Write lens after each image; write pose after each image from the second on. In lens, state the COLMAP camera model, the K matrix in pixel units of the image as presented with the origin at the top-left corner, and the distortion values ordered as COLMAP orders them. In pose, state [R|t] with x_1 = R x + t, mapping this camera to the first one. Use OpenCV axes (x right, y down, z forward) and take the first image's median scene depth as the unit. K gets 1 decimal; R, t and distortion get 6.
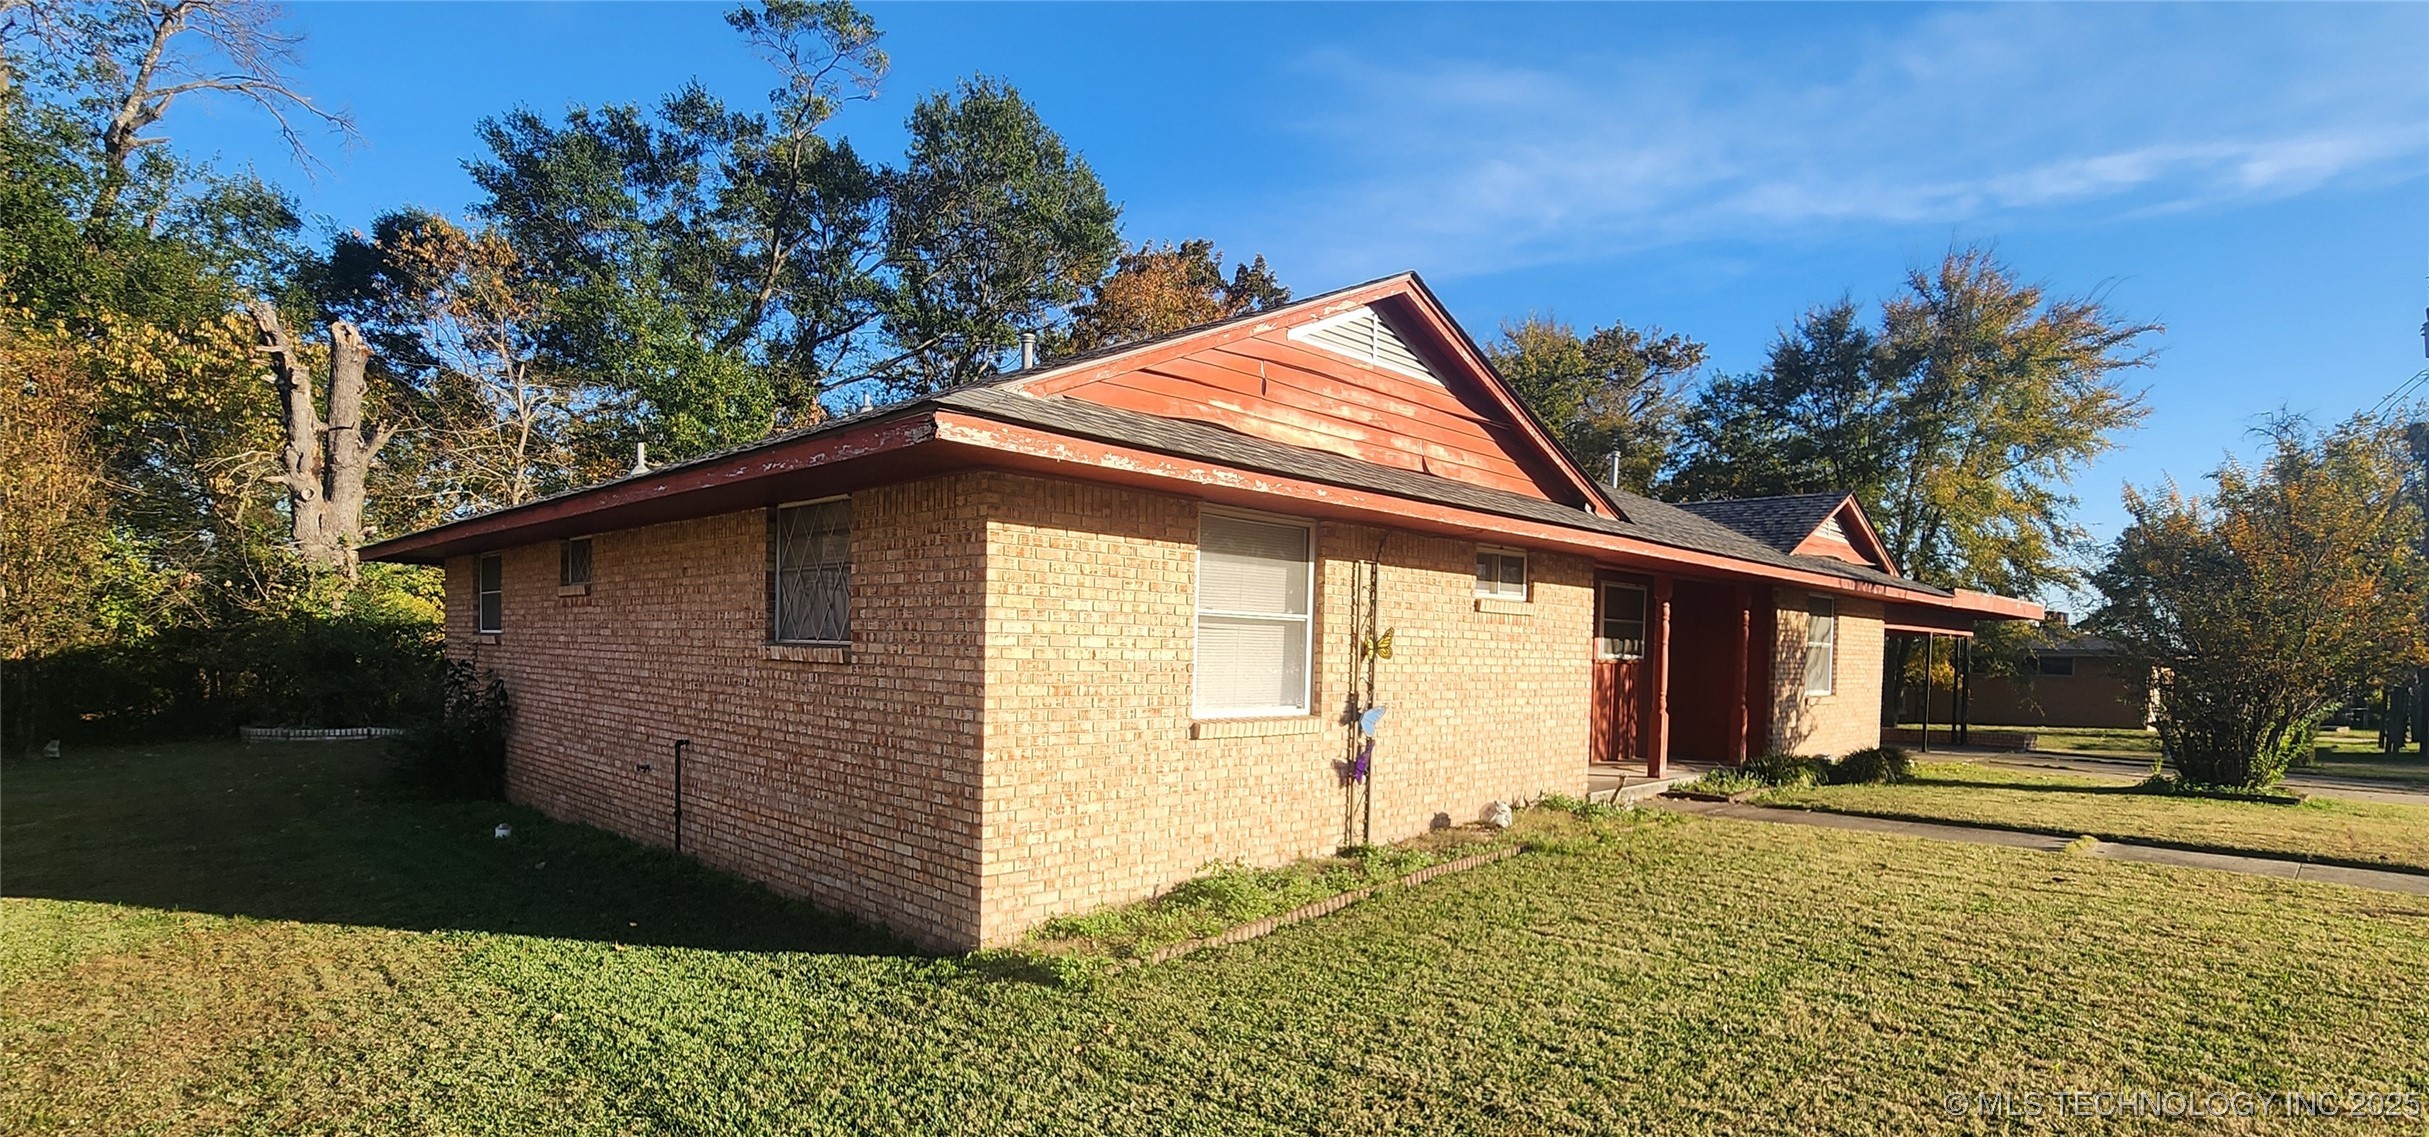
lens RADIAL K [[1151.7, 0, 1235.6], [0, 1151.7, 714.8], [0, 0, 1]] dist [0.000149, 0.002326]
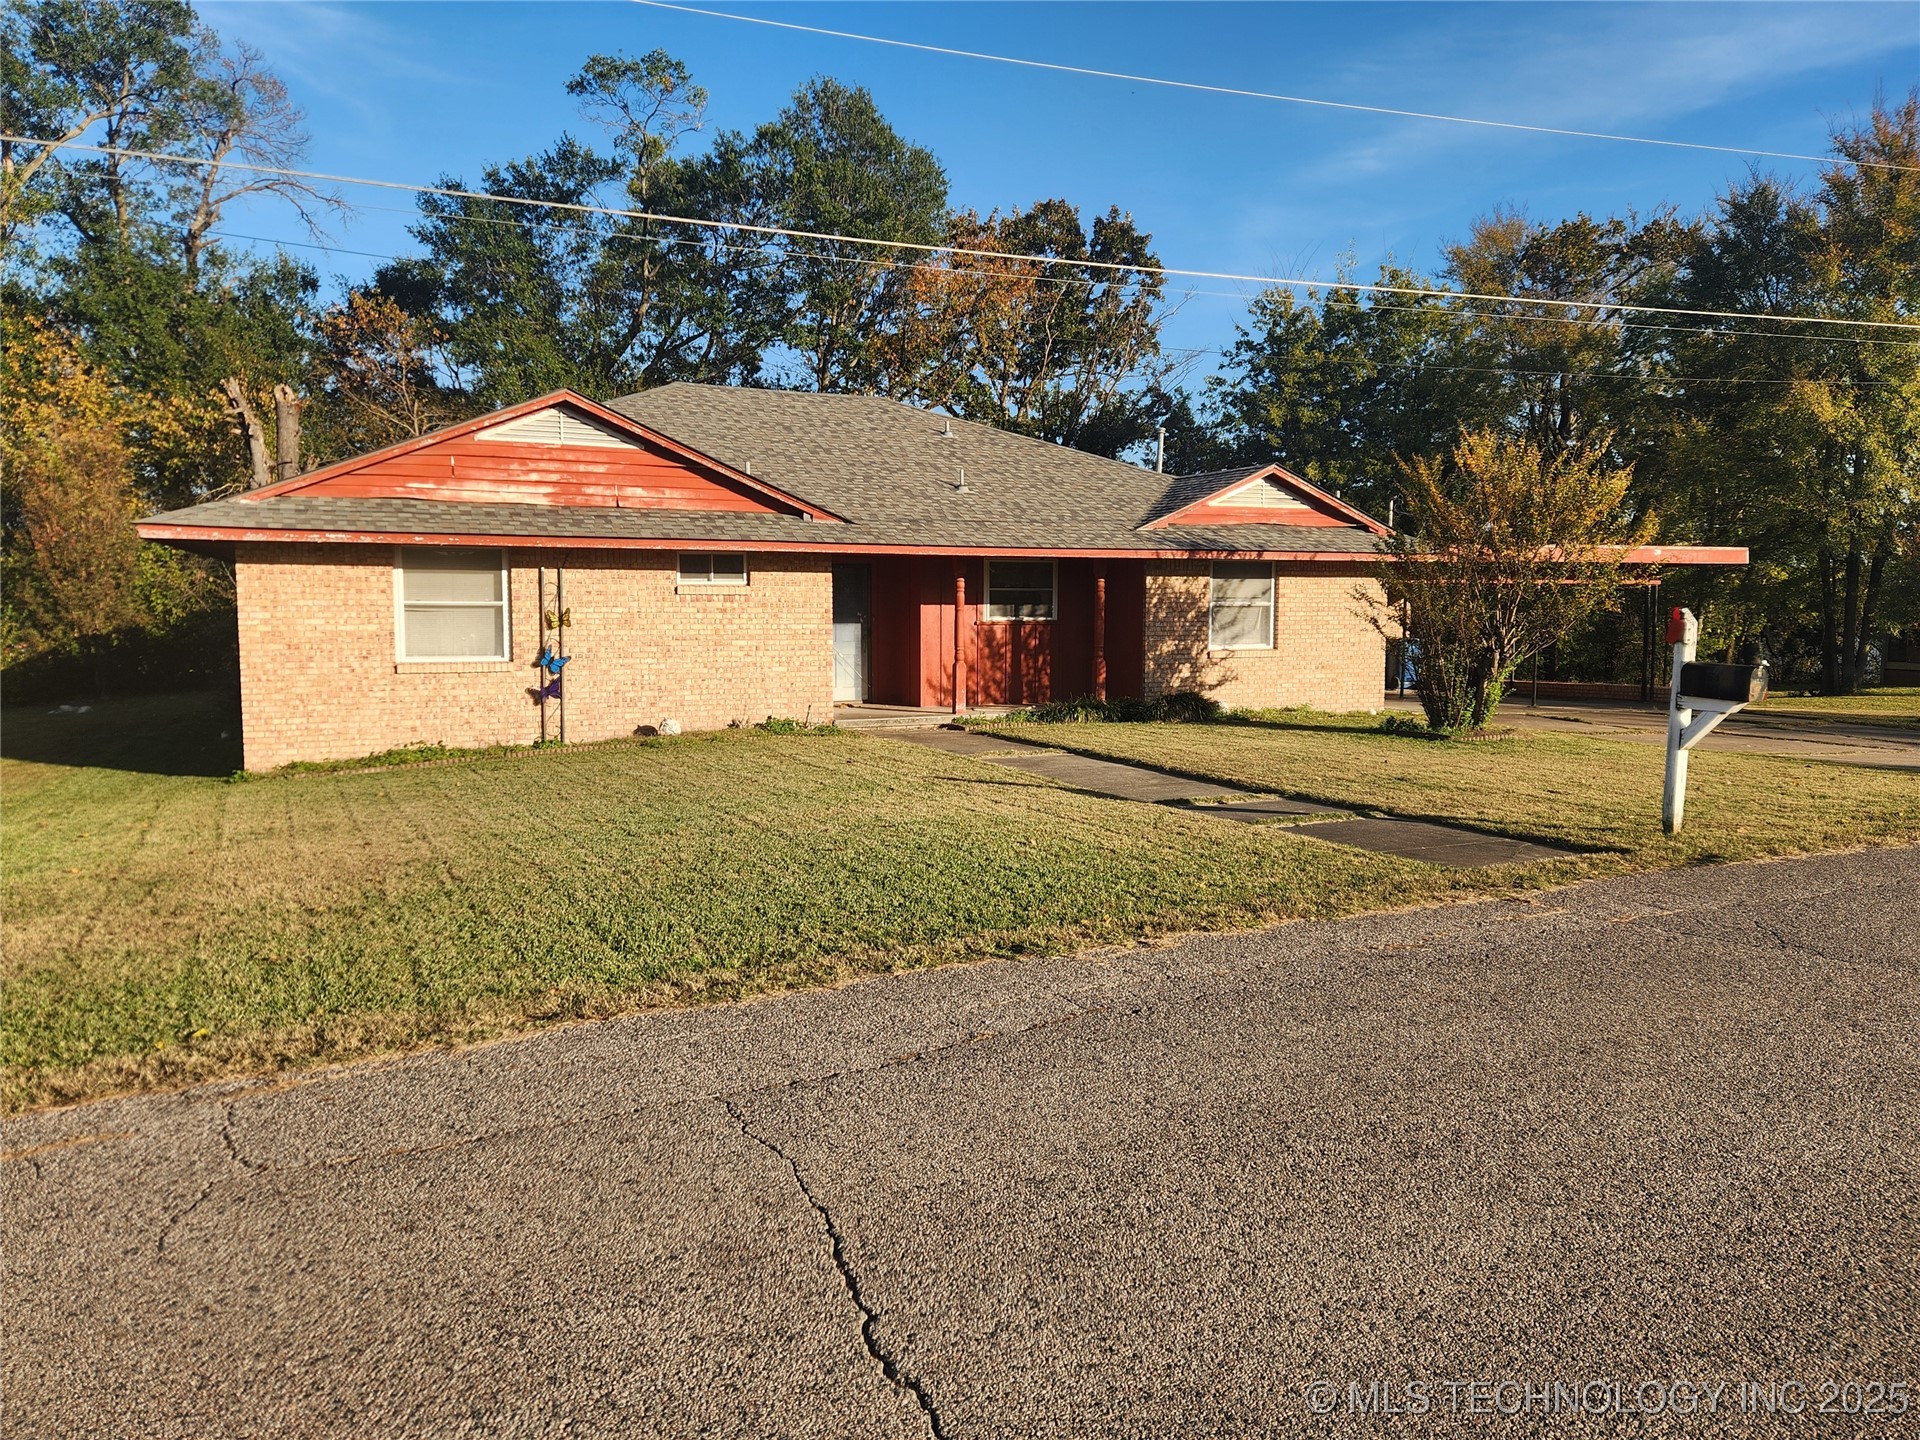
lens RADIAL K [[1371.3, 0, 993.4], [0, 1371.3, 735.4], [0, 0, 1]] dist [0.081698, -0.047447]
pose [[0.935167, 0.013694, -0.353942, 1.169251], [-0.000277, 0.999280, 0.037932, 0.025400], [0.354207, -0.035375, 0.934498, -0.521960]]
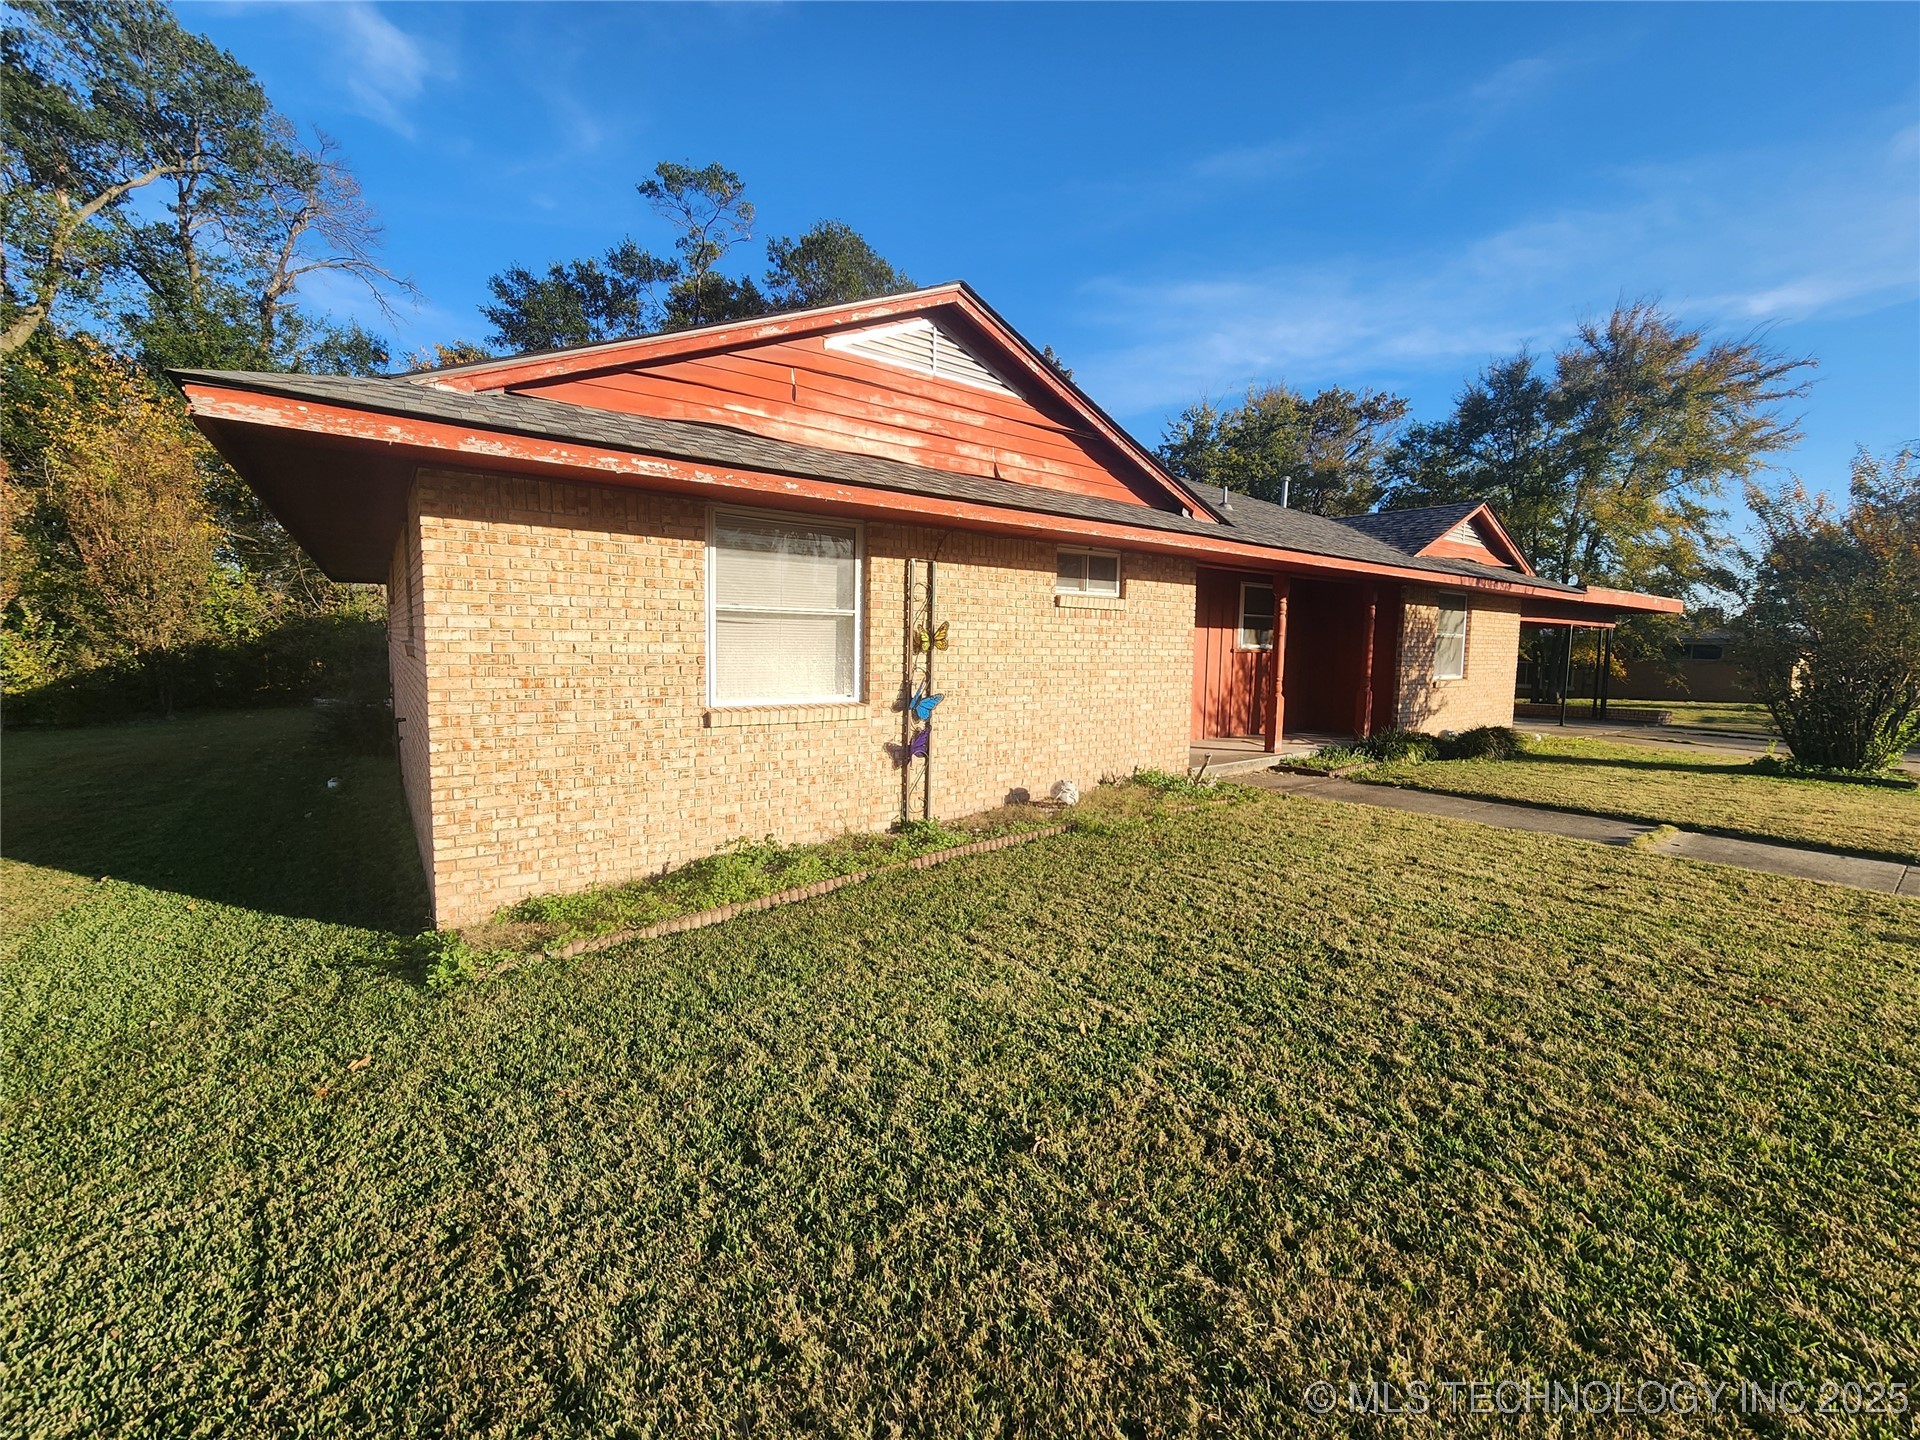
lens RADIAL K [[784.9, 0, 971.3], [0, 784.9, 720.4], [0, 0, 1]] dist [0.000722, -0.000309]
pose [[0.989771, 0.009347, -0.142356, 0.221797], [-0.003182, 0.999050, 0.043470, -0.012520], [0.142627, -0.042573, 0.988860, 0.227359]]
